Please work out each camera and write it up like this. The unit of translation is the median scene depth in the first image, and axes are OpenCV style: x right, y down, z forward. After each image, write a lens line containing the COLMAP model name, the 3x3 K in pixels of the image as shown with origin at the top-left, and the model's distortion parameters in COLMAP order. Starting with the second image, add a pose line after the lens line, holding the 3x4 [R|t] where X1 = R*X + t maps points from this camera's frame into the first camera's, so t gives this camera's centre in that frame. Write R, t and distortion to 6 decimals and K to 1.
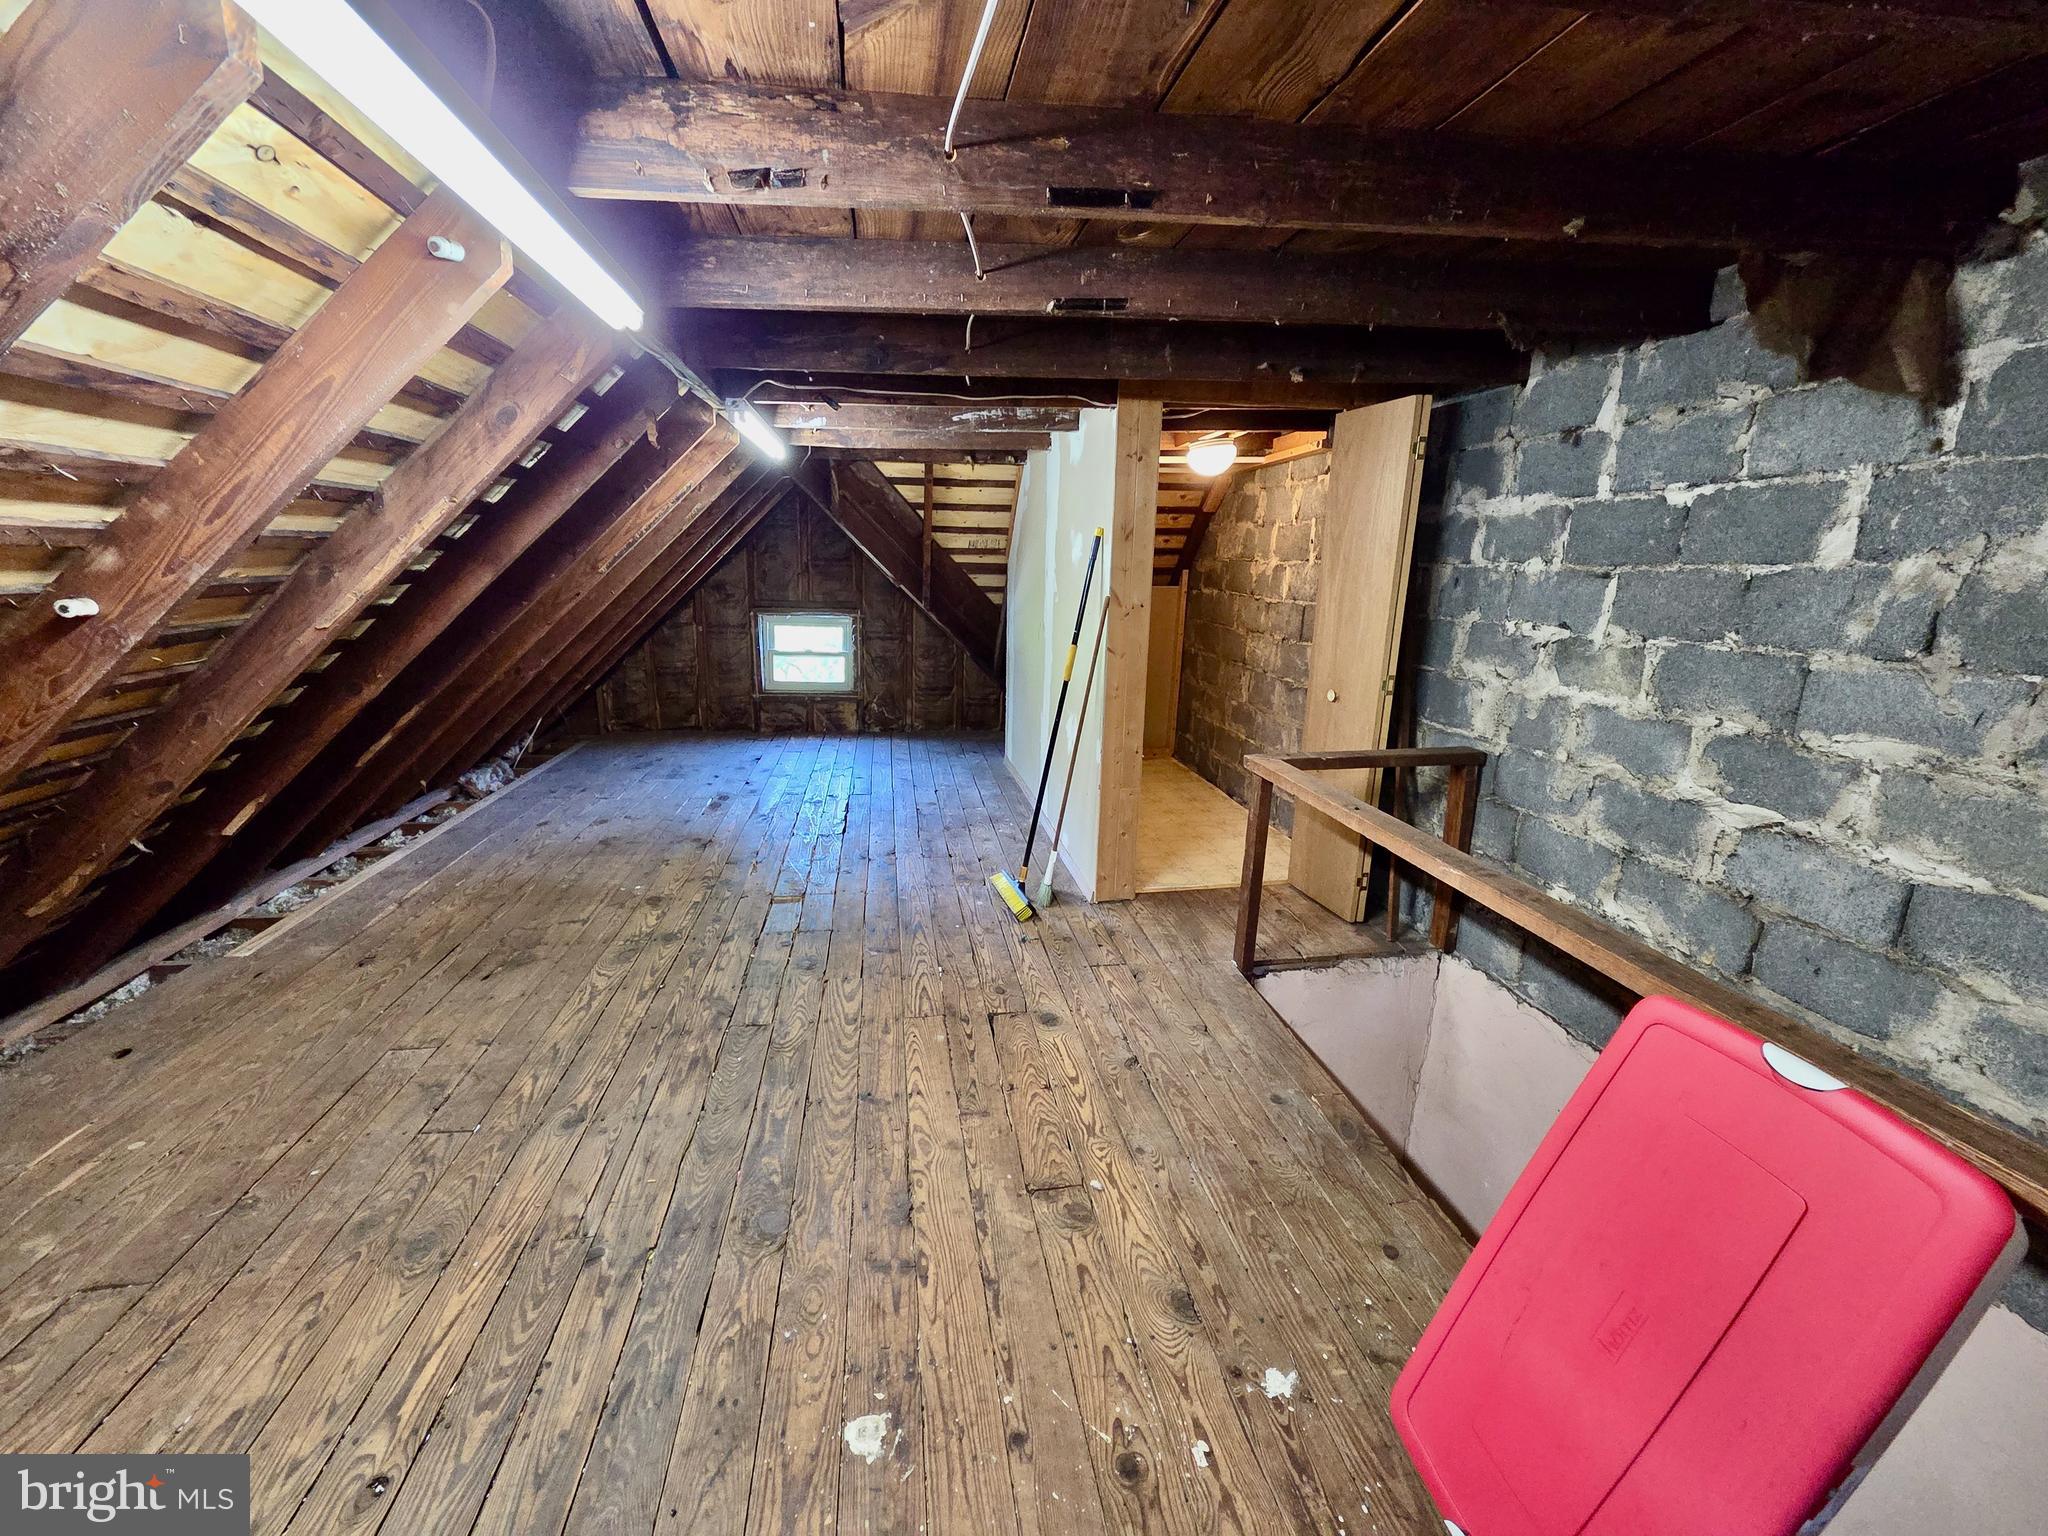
lens RADIAL K [[838.0, 0, 1015.5], [0, 838.0, 777.6], [0, 0, 1]] dist [0.001700, -0.002042]
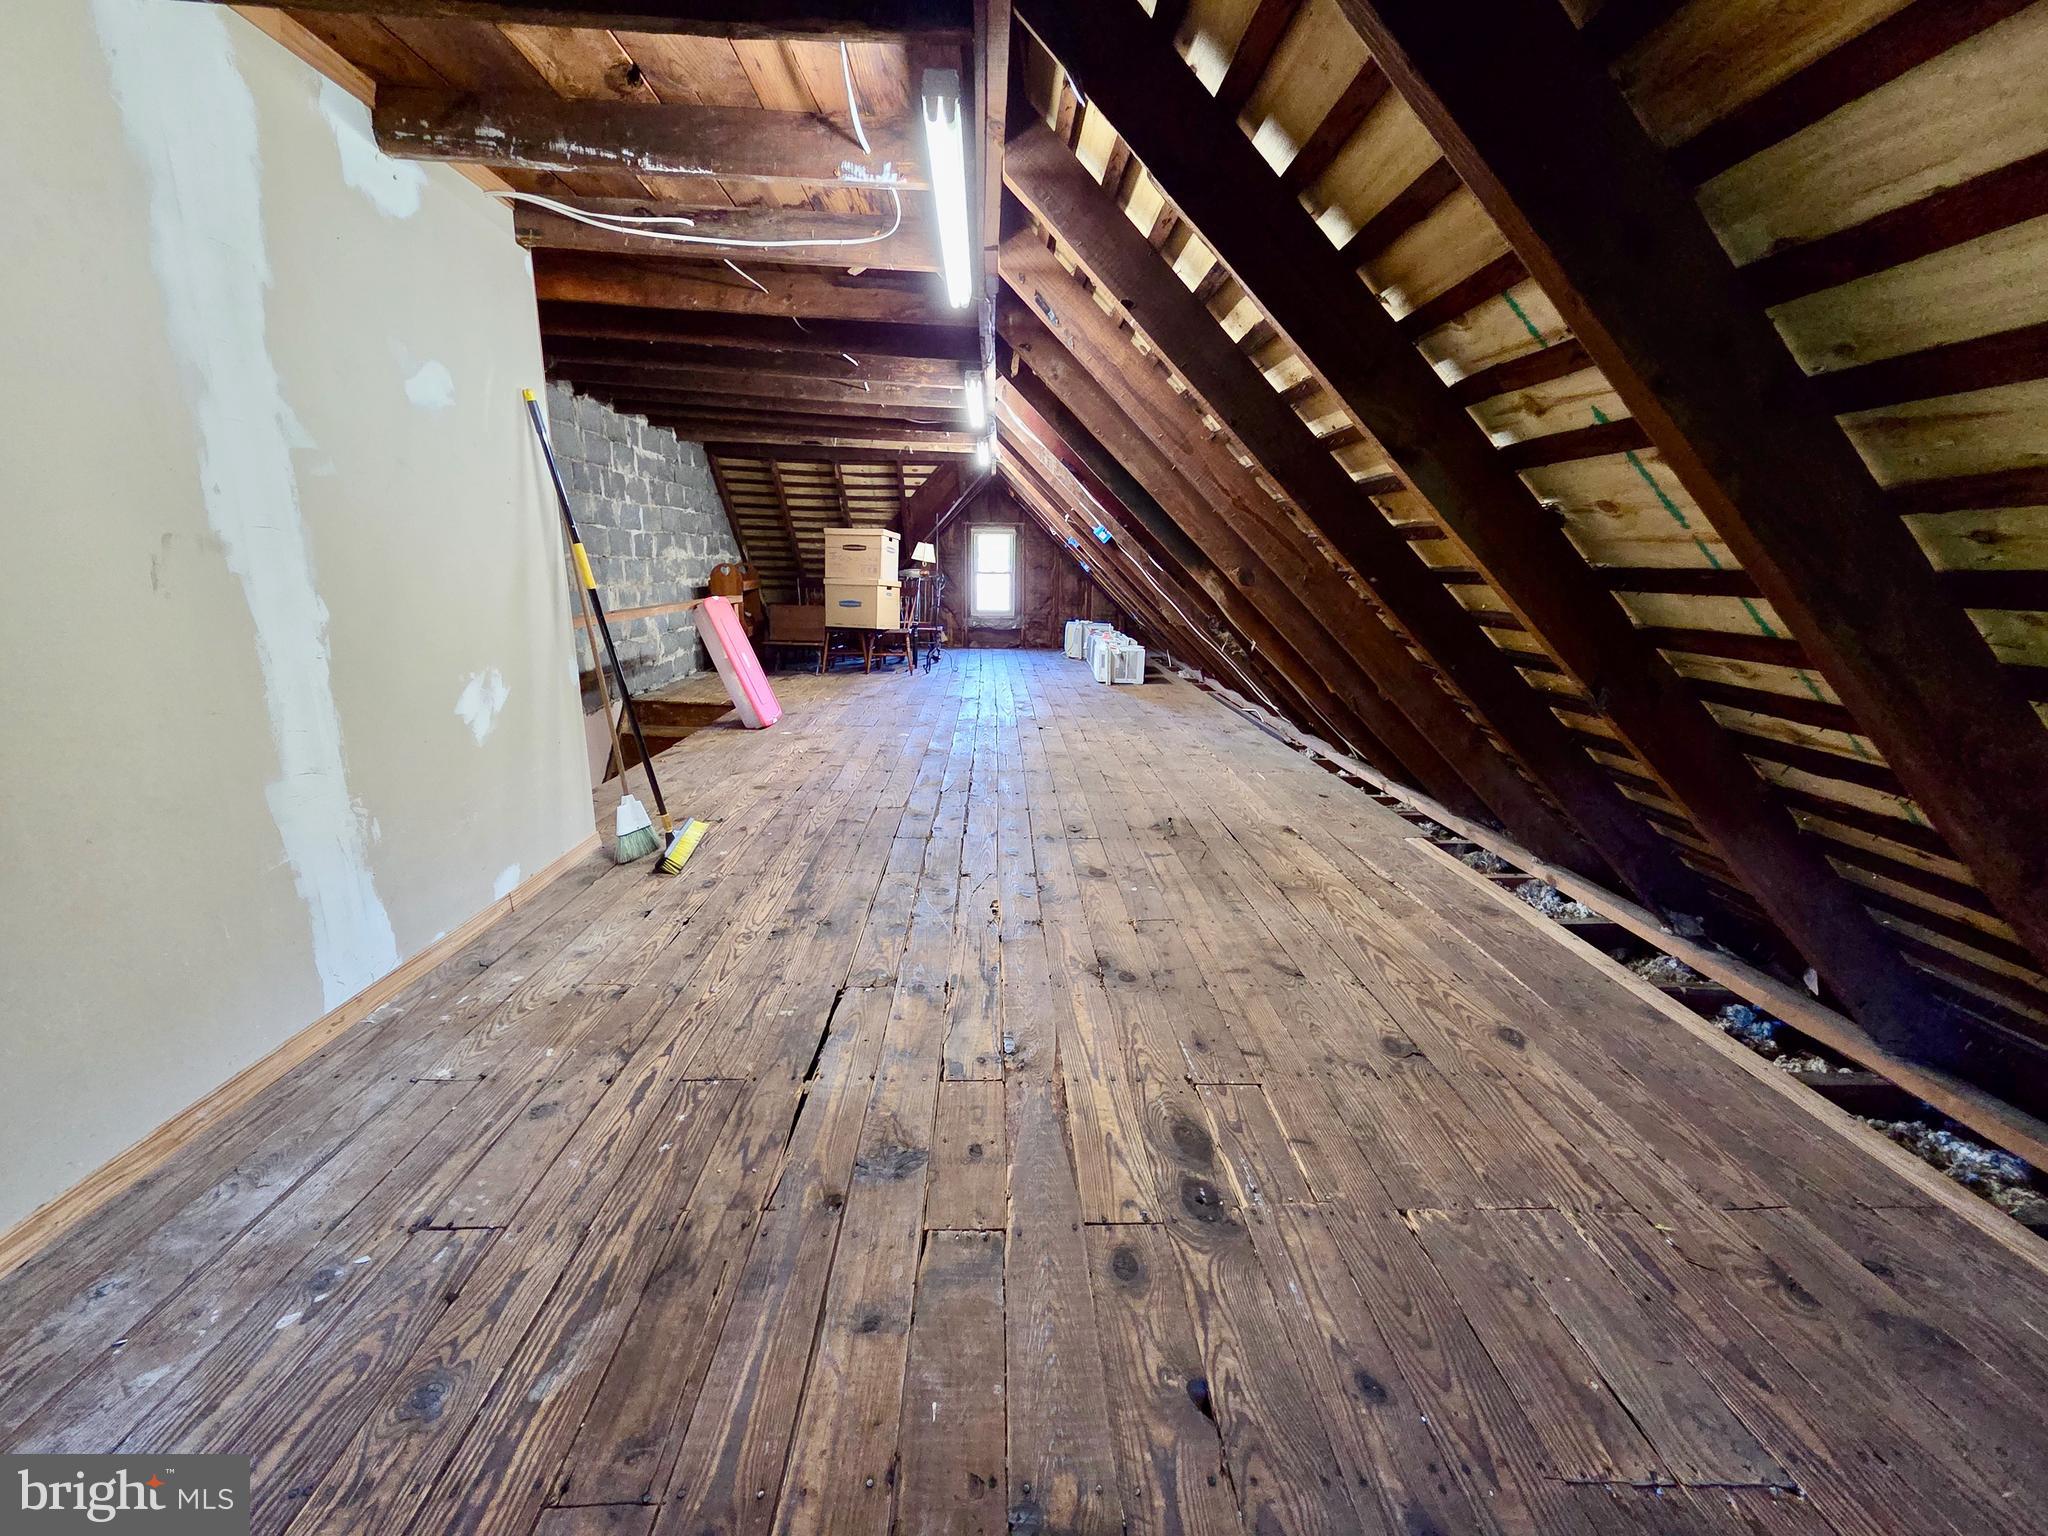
lens RADIAL K [[838.0, 0, 1015.5], [0, 838.0, 777.6], [0, 0, 1]] dist [0.001700, -0.002042]
pose [[-0.991199, -0.065170, 0.115232, -0.362569], [-0.000930, 0.873844, 0.486205, -0.281217], [-0.132381, 0.481819, -0.866214, 1.390585]]
